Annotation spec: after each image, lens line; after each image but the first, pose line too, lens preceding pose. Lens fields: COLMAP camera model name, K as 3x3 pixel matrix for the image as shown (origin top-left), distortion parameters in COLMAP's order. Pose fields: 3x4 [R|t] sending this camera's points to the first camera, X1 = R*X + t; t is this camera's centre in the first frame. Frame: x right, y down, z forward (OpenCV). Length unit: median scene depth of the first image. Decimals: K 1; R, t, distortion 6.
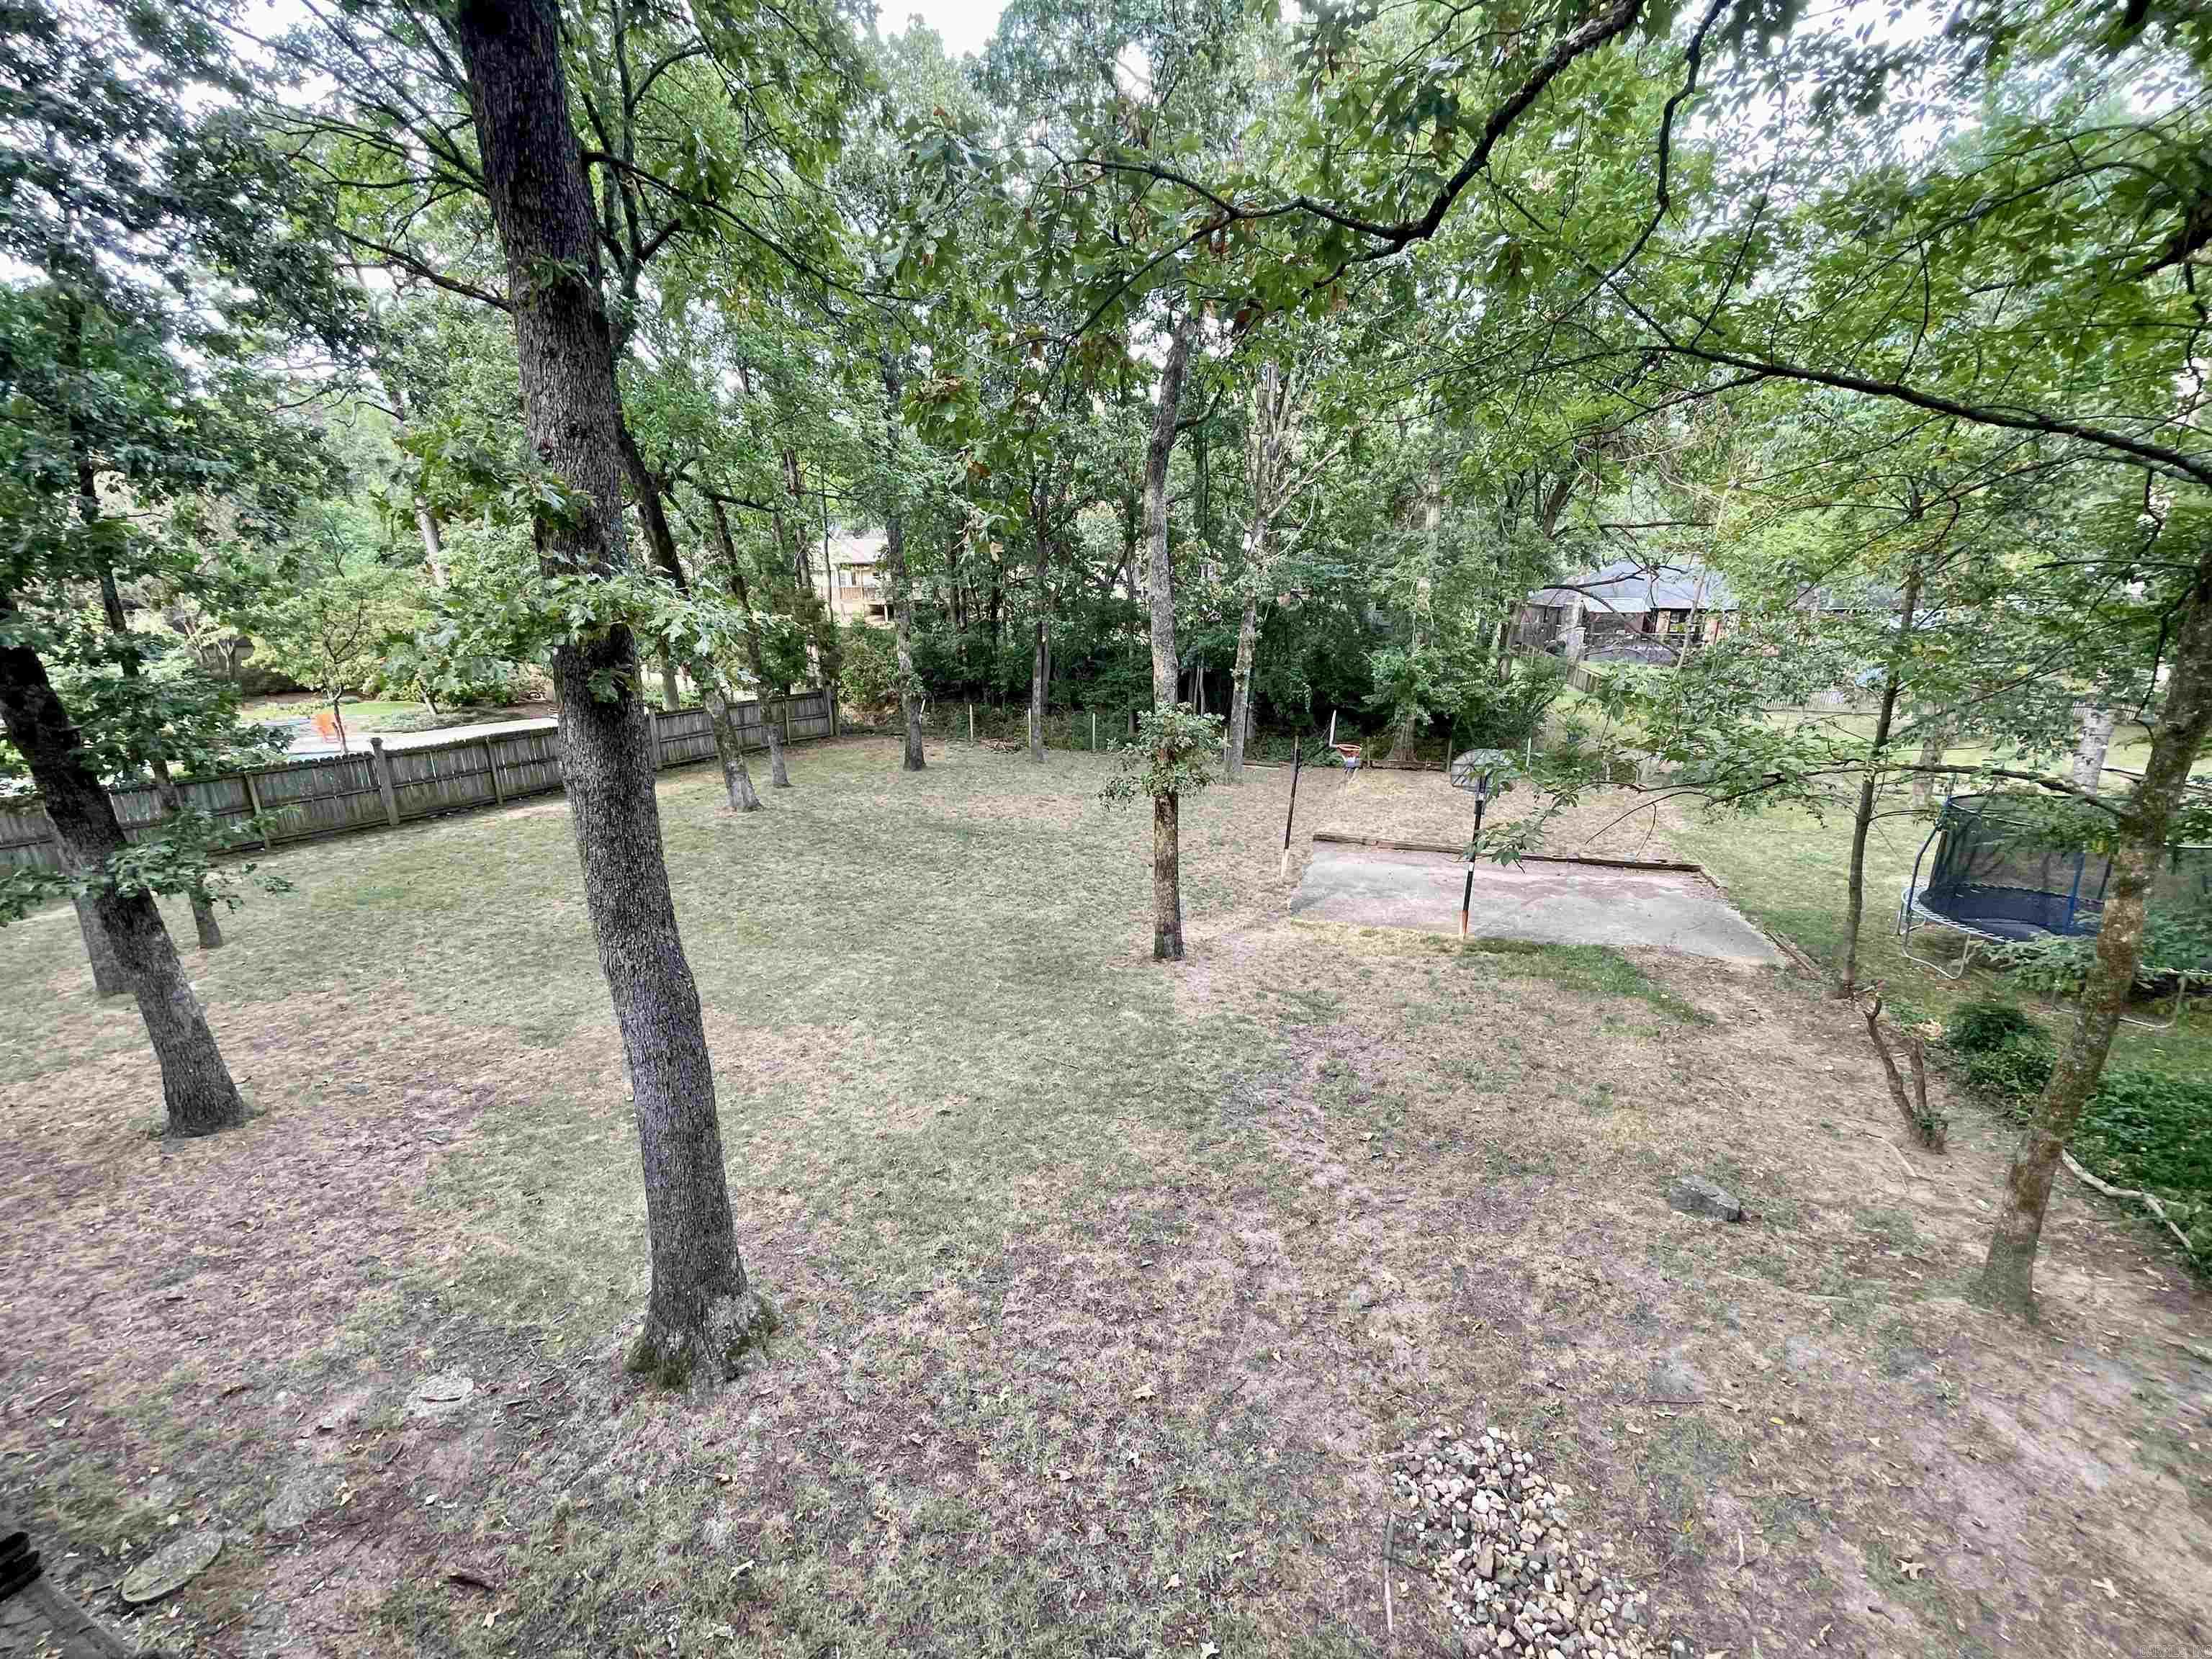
lens RADIAL K [[893.9, 0, 1110.9], [0, 893.9, 830.7], [0, 0, 1]] dist [0.000663, -0.000978]
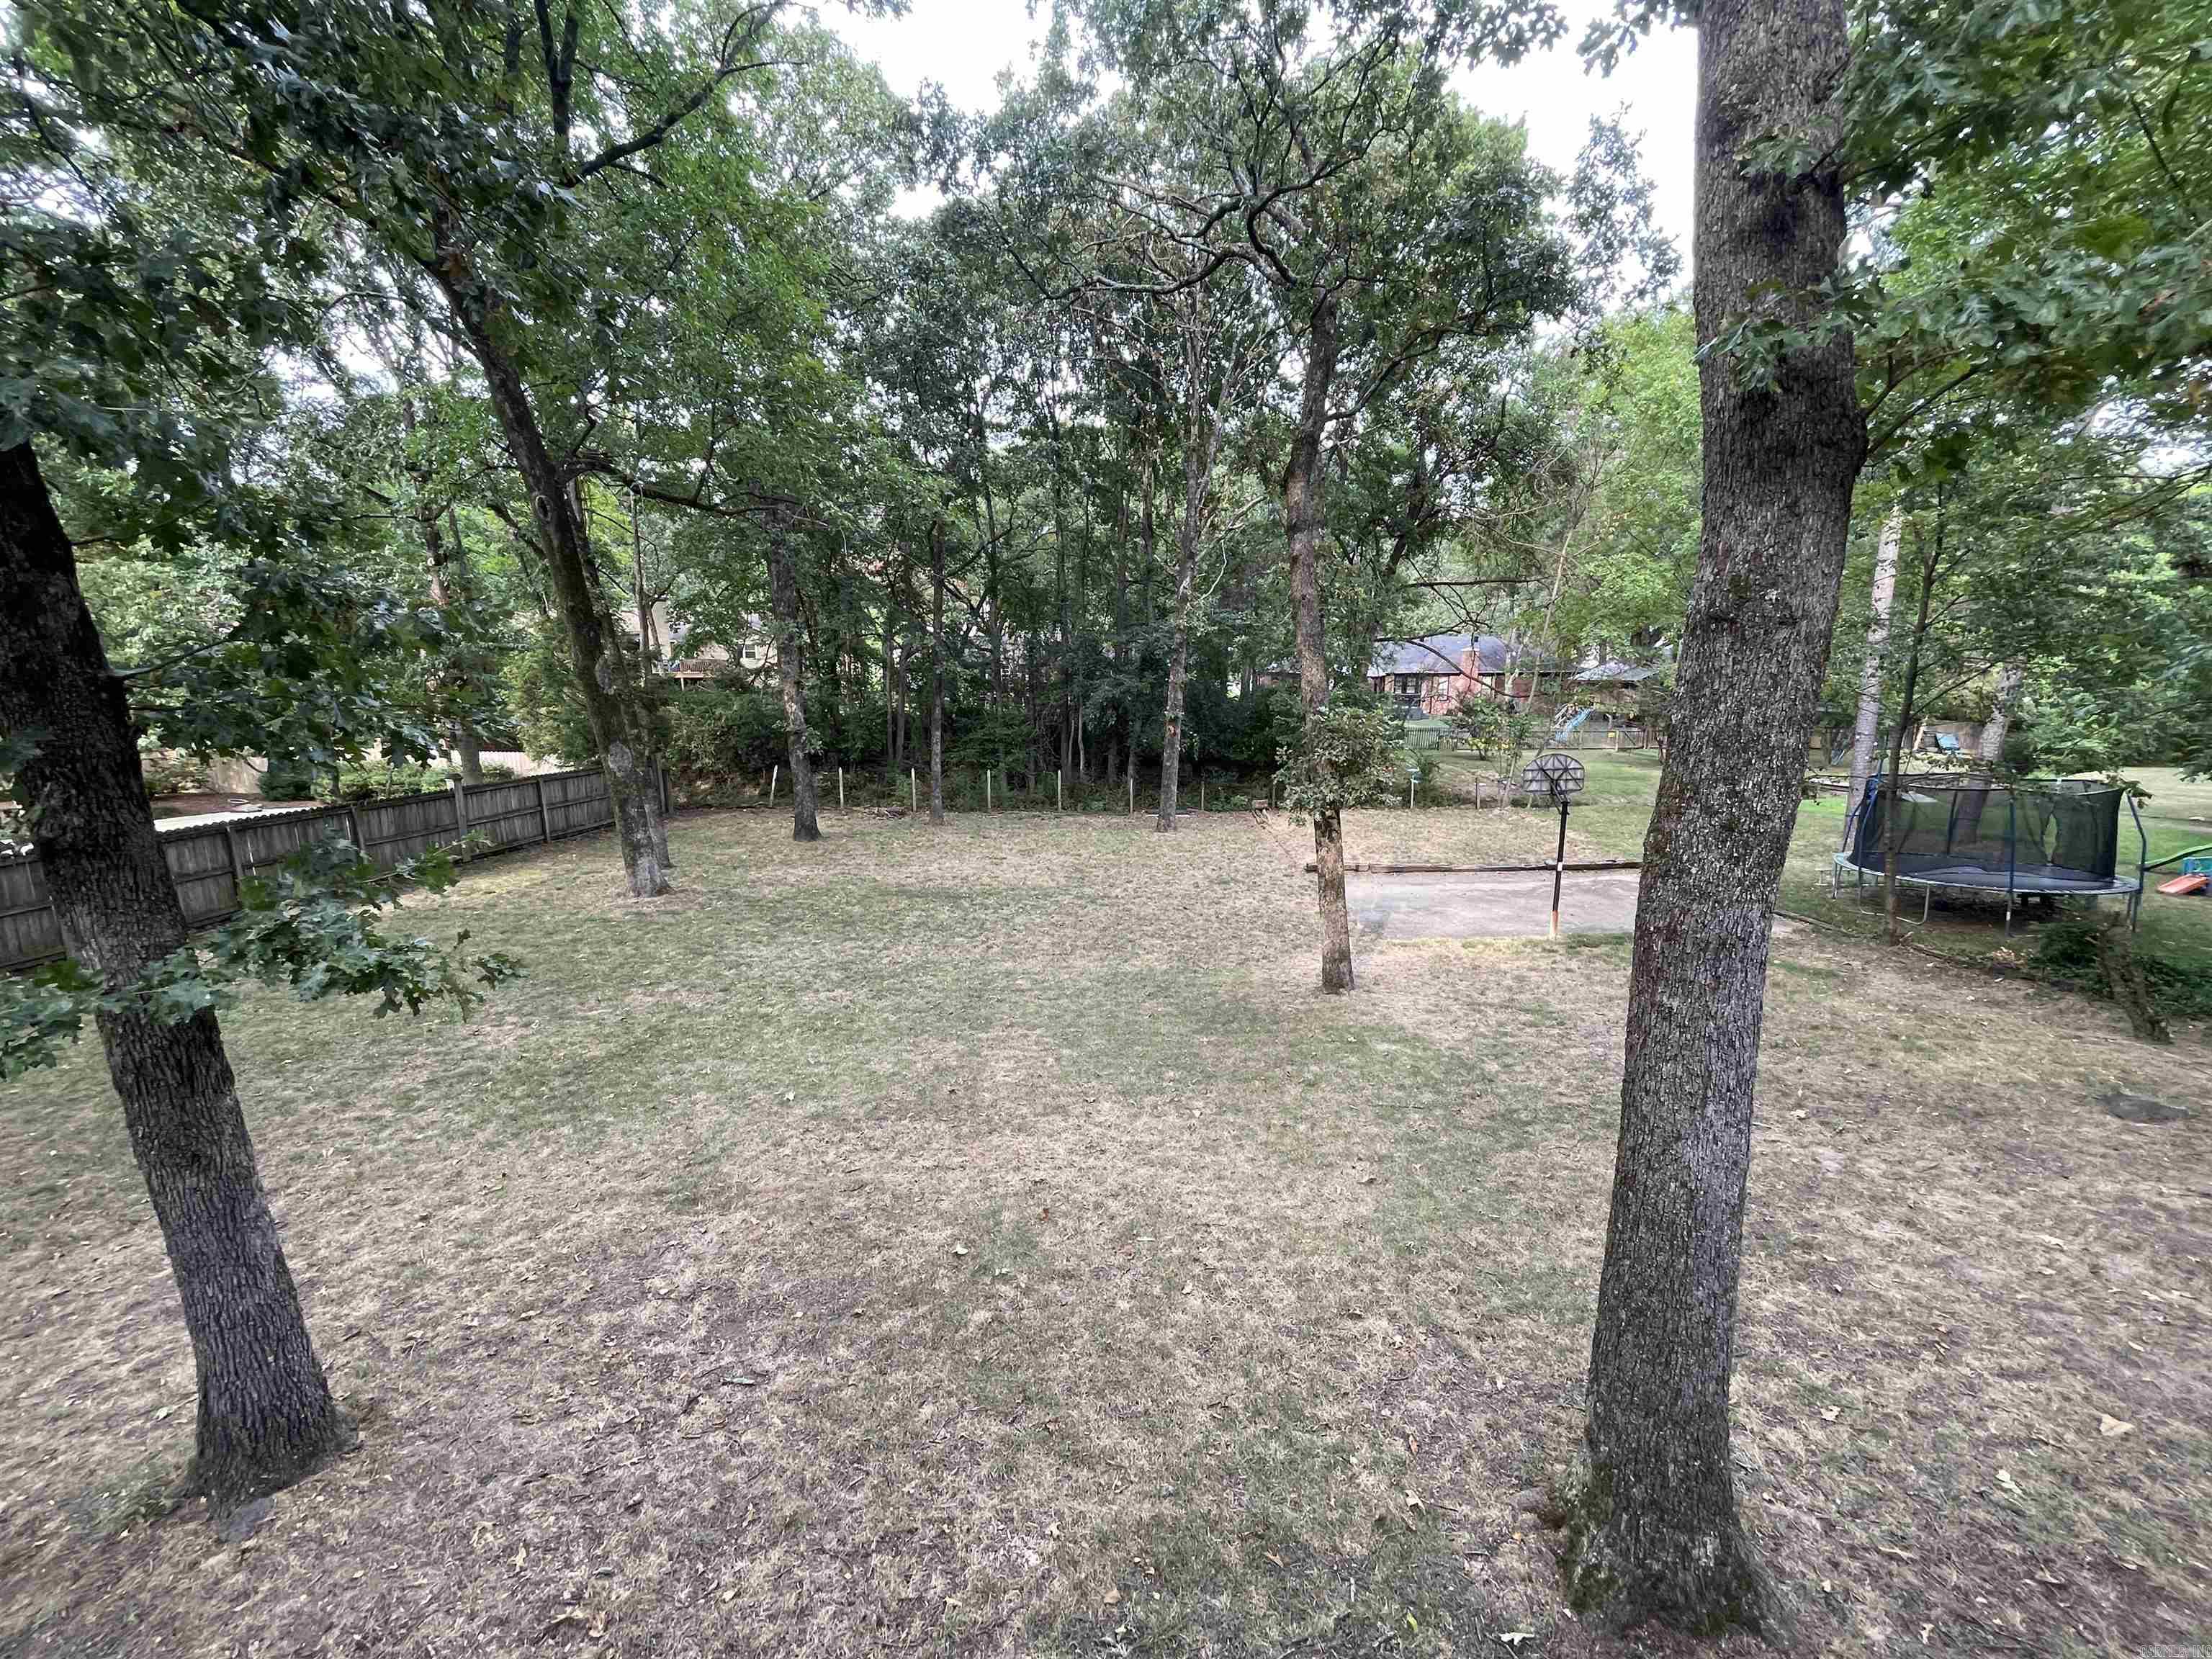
lens RADIAL K [[893.9, 0, 1107.3], [0, 893.9, 831.4], [0, 0, 1]] dist [0.000663, -0.000978]
pose [[0.944341, -0.065508, 0.322381, -0.223291], [0.094789, 0.992595, -0.075967, 0.015582], [-0.315017, 0.102296, 0.943557, 0.101797]]
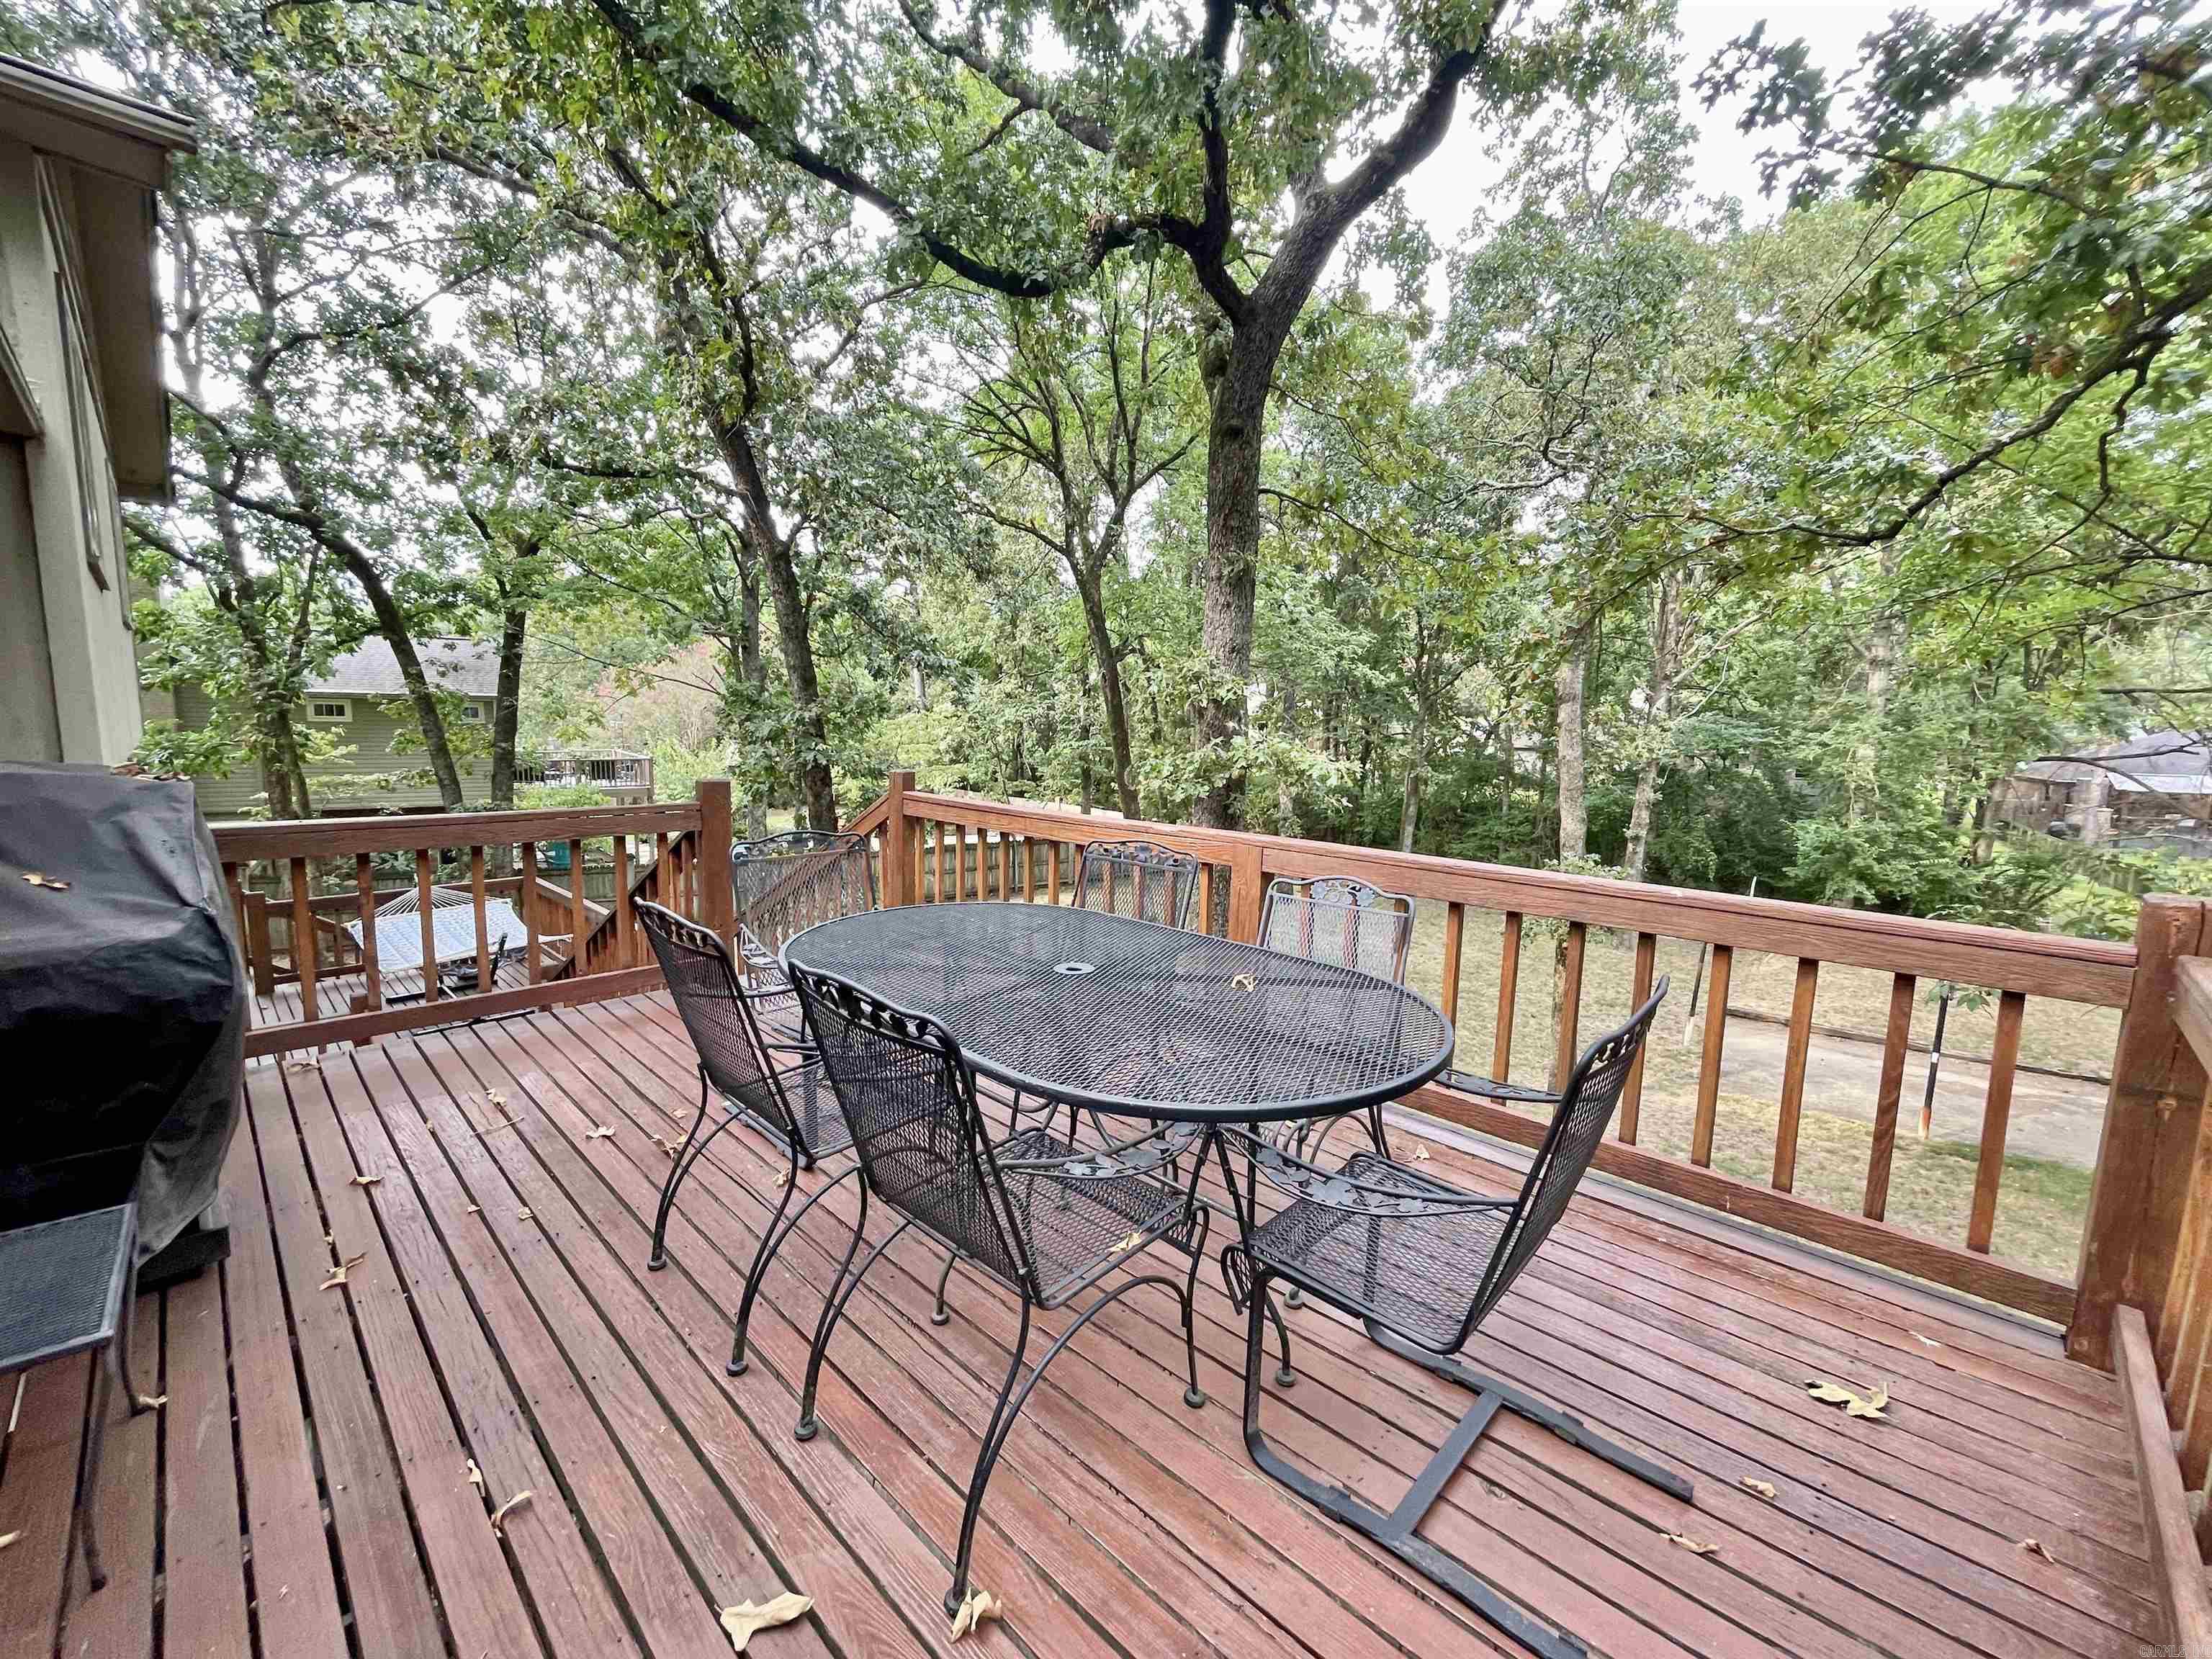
lens RADIAL K [[893.9, 0, 1100.3], [0, 893.9, 832.4], [0, 0, 1]] dist [0.000663, -0.000978]
pose [[0.929906, 0.063005, -0.362361, -0.041666], [-0.120160, 0.983200, -0.137406, 0.025026], [0.347616, 0.171315, 0.921854, -0.099962]]
